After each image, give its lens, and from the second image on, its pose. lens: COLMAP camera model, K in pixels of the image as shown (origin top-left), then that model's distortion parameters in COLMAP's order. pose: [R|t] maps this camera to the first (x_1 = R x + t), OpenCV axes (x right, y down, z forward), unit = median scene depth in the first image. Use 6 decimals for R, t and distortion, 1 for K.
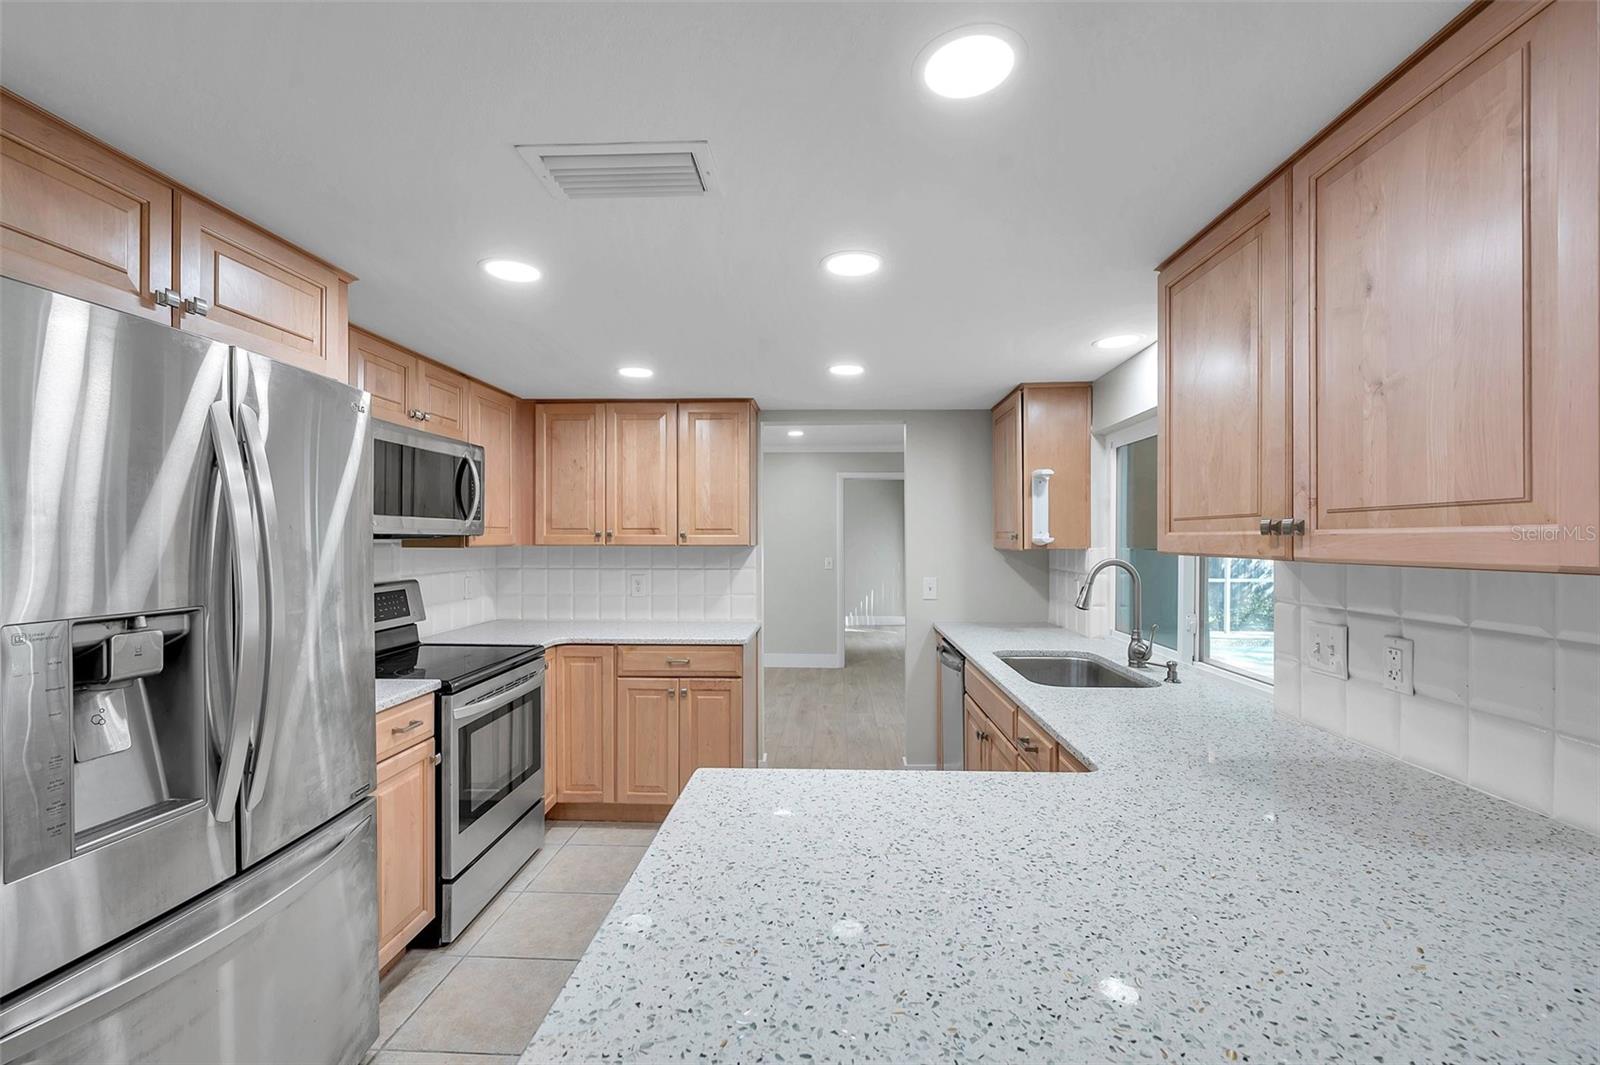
lens RADIAL K [[677.3, 0, 802.4], [0, 677.3, 541.3], [0, 0, 1]] dist [-0.000994, -0.000154]
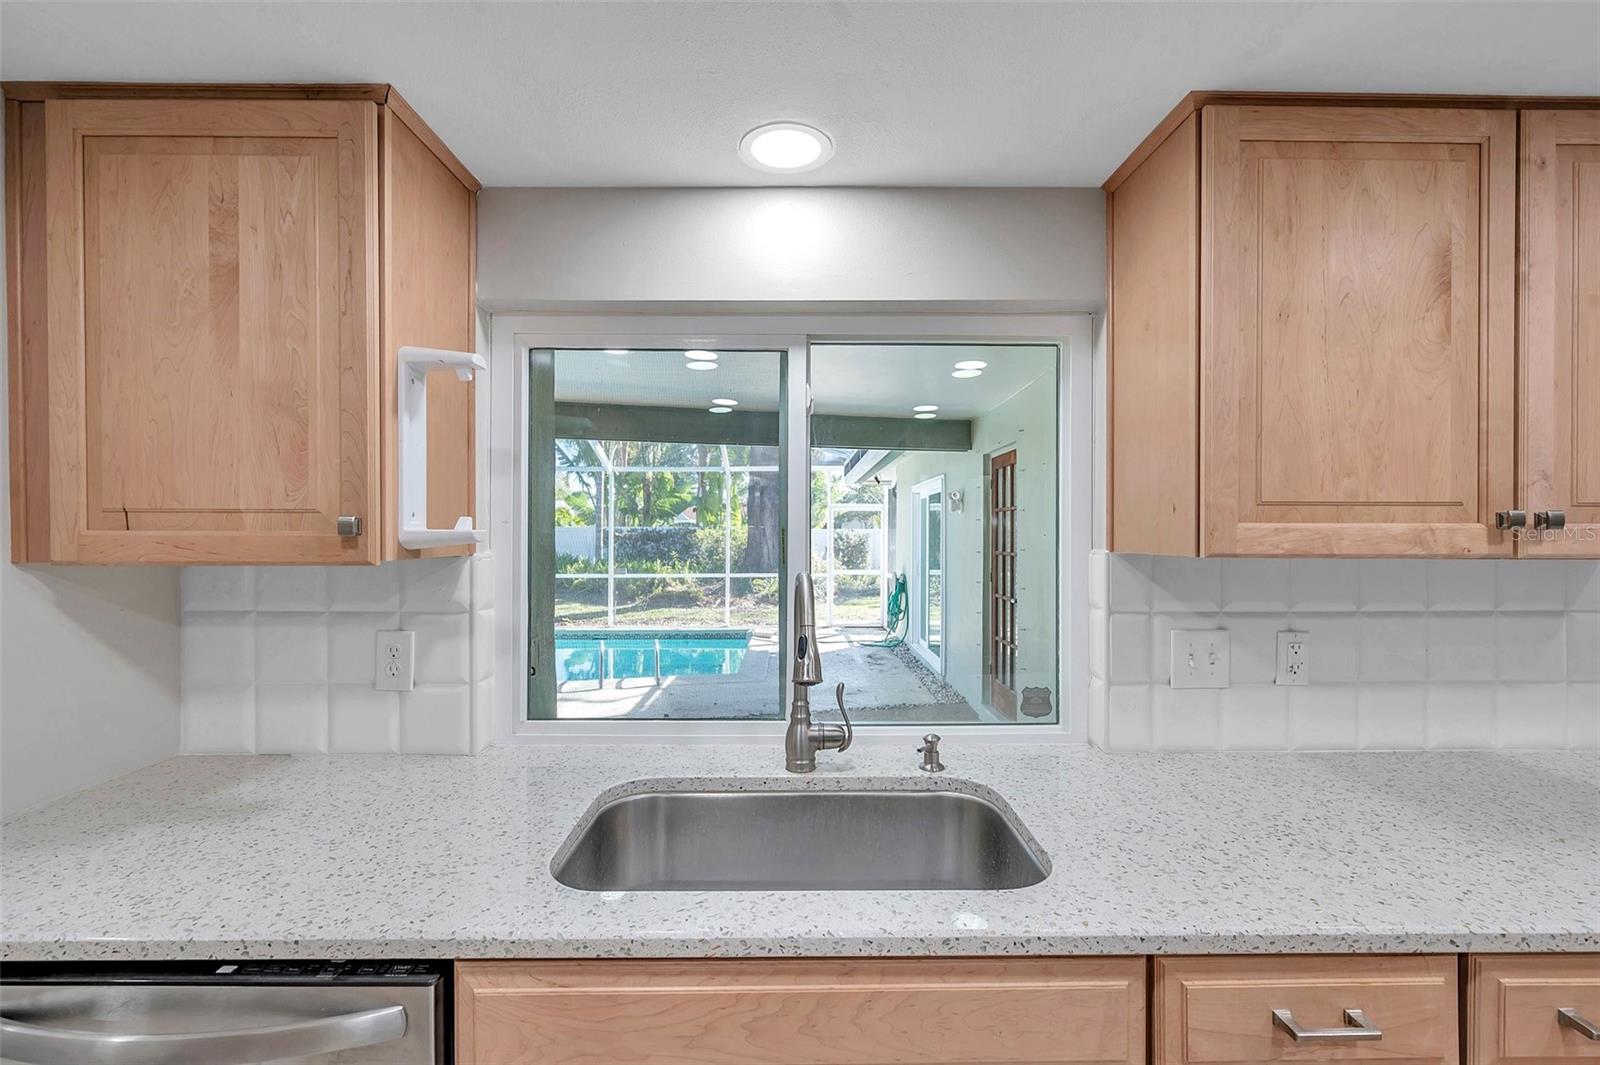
lens RADIAL K [[676.1, 0, 801.6], [0, 676.1, 535.4], [0, 0, 1]] dist [-0.000633, -0.000261]
pose [[-0.063504, 0.001760, 0.997980, -0.040268], [0.002490, 0.999996, -0.001605, -0.000923], [-0.997978, 0.002383, -0.063509, 0.878001]]
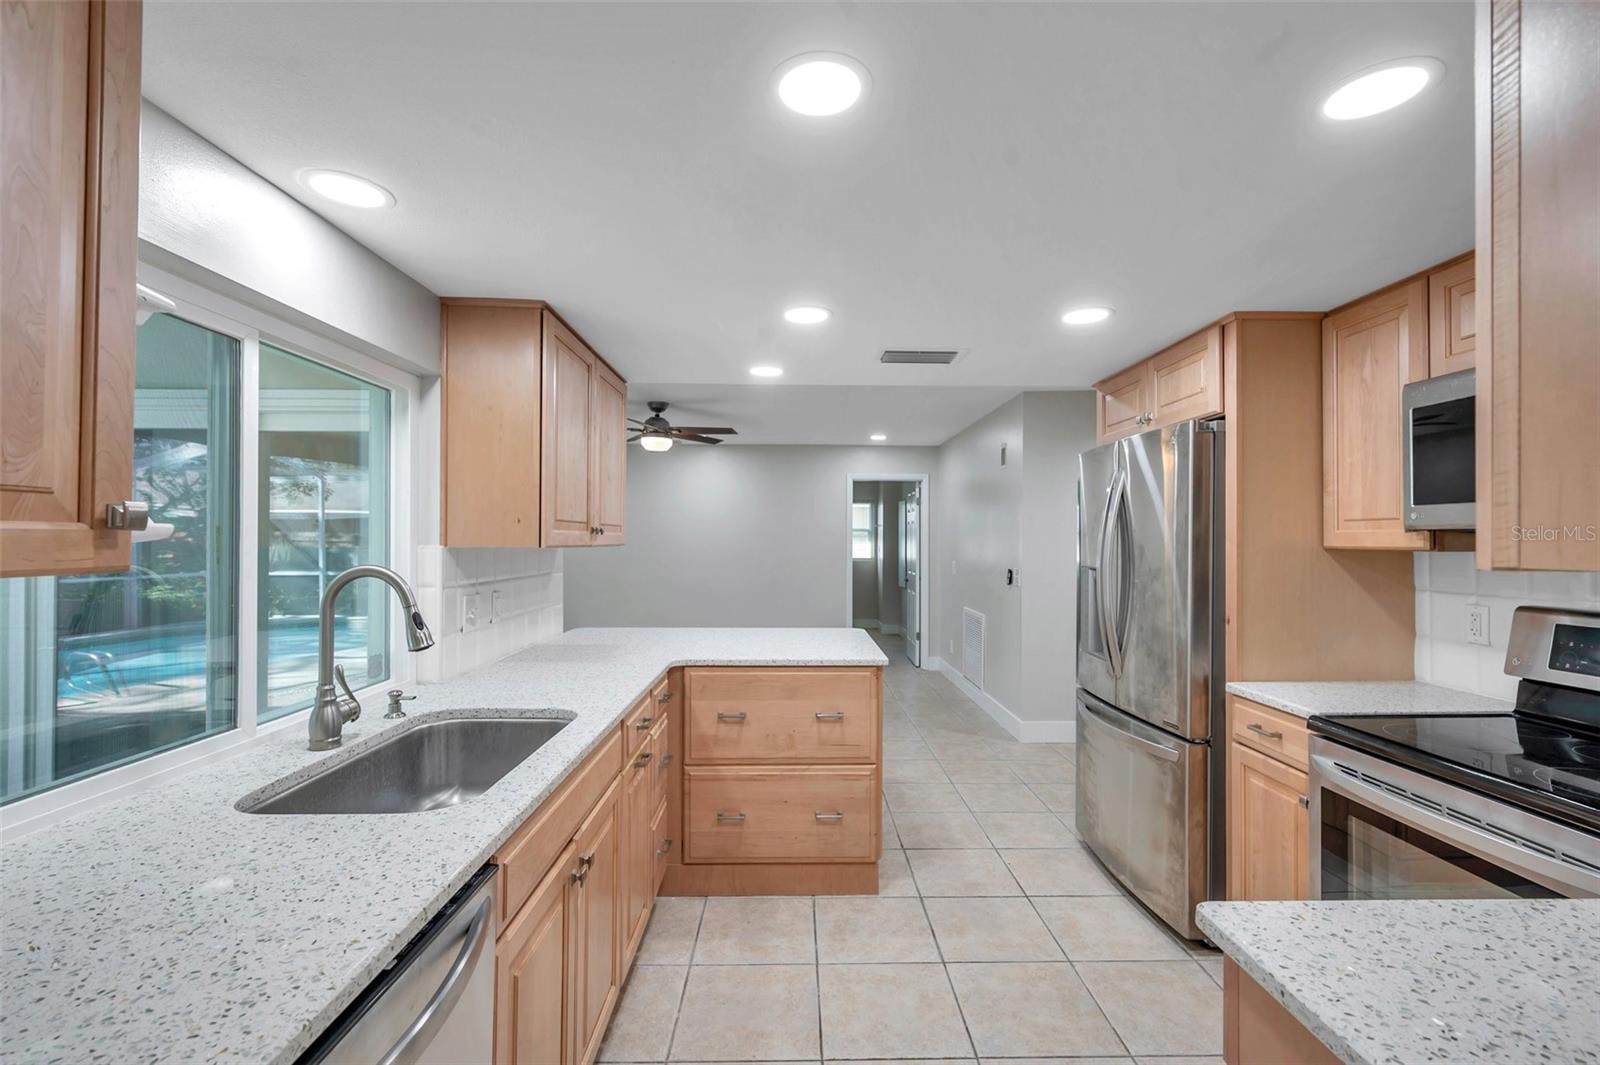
lens RADIAL K [[689.9, 0, 805.2], [0, 689.9, 535.0], [0, 0, 1]] dist [0.000687, 0.000029]
pose [[-0.997665, -0.002164, -0.068262, 0.099040], [-0.001858, 0.999988, -0.004537, 0.000766], [0.068271, -0.004400, -0.997657, 1.386778]]
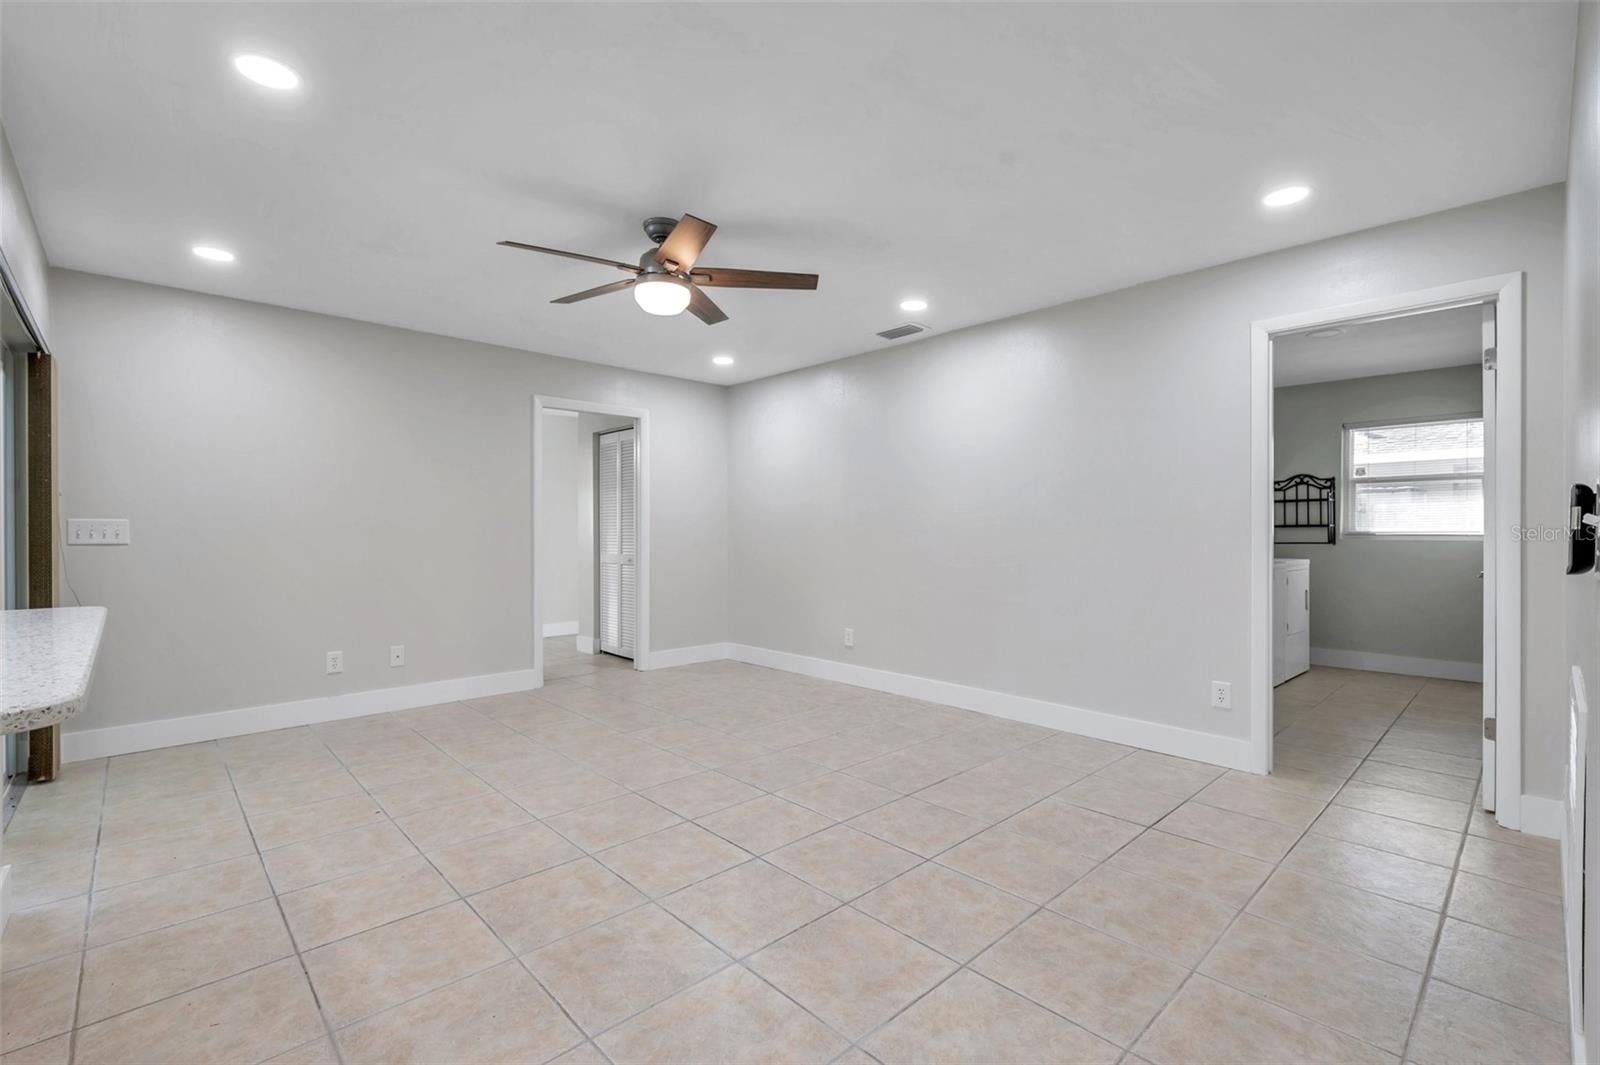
lens RADIAL K [[705.0, 0, 791.8], [0, 705.0, 534.2], [0, 0, 1]] dist [-0.004747, -0.000505]
pose [[-0.720295, 0.003880, 0.693657, -0.480926], [0.005299, 0.999986, -0.000090, 0.102030], [-0.693648, 0.003611, -0.720305, 0.174735]]
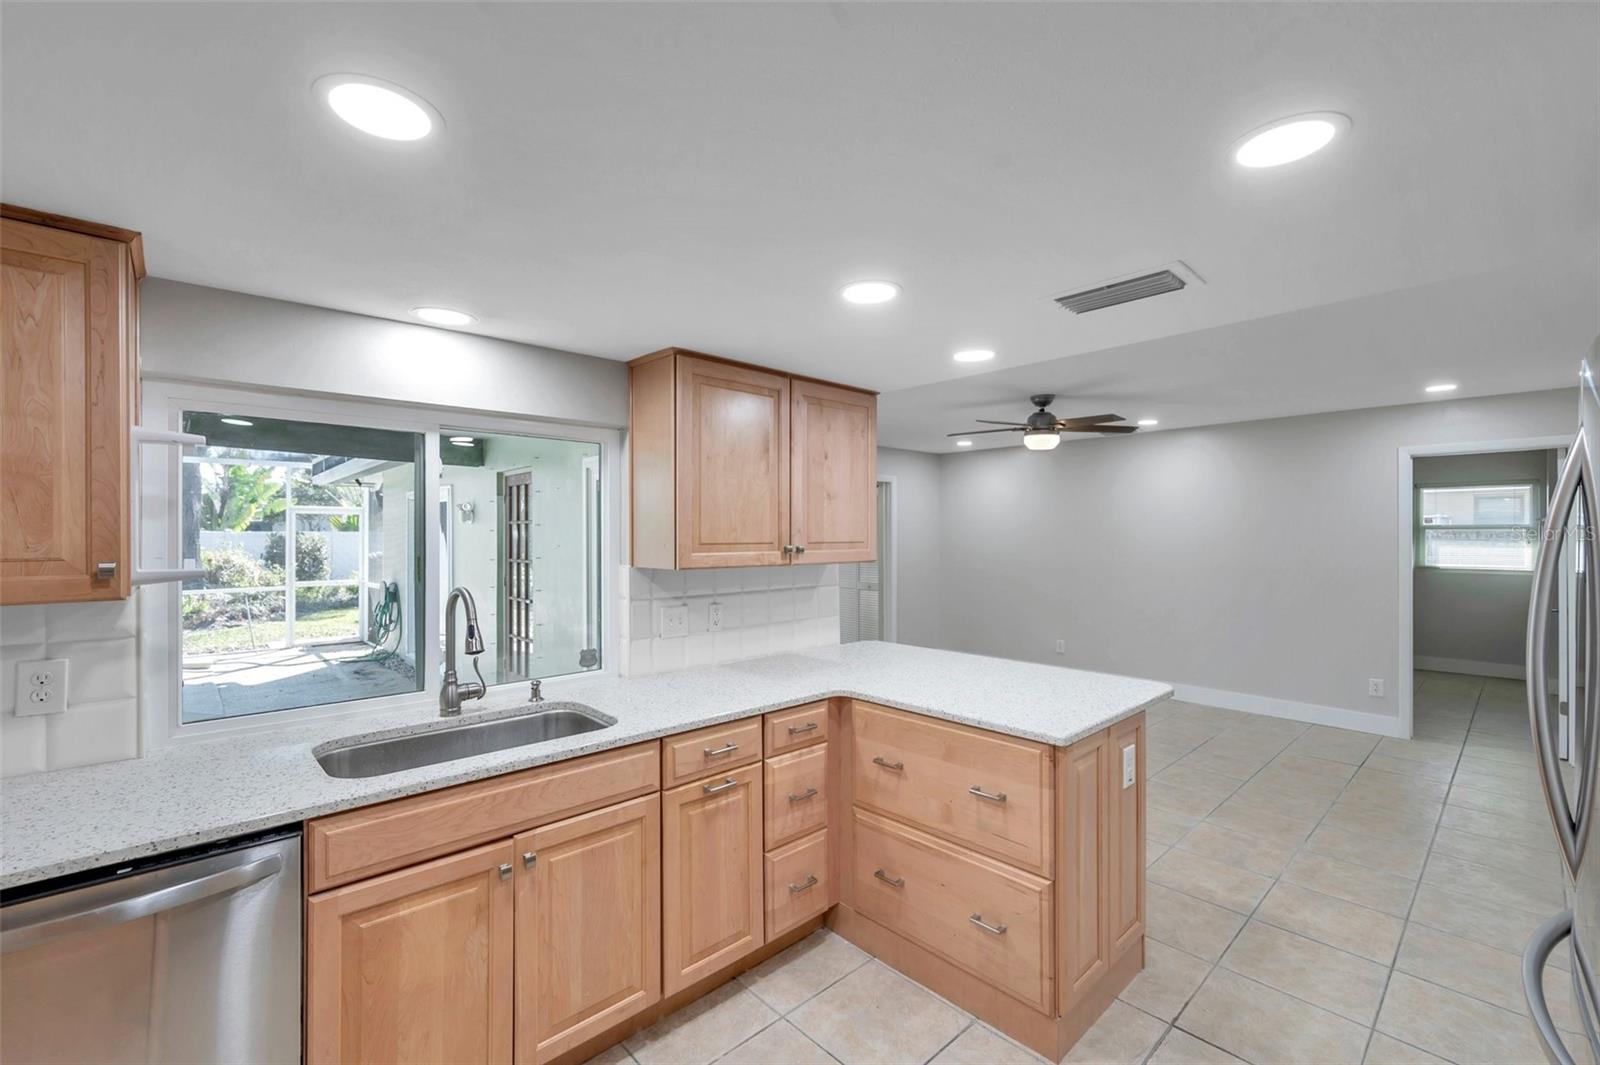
lens RADIAL K [[676.1, 0, 801.6], [0, 676.1, 535.4], [0, 0, 1]] dist [-0.000633, -0.000261]
pose [[-0.716211, 0.003362, 0.697875, -0.339693], [0.005903, 0.999982, 0.001240, -0.029763], [-0.697859, 0.005008, -0.716218, 1.099839]]
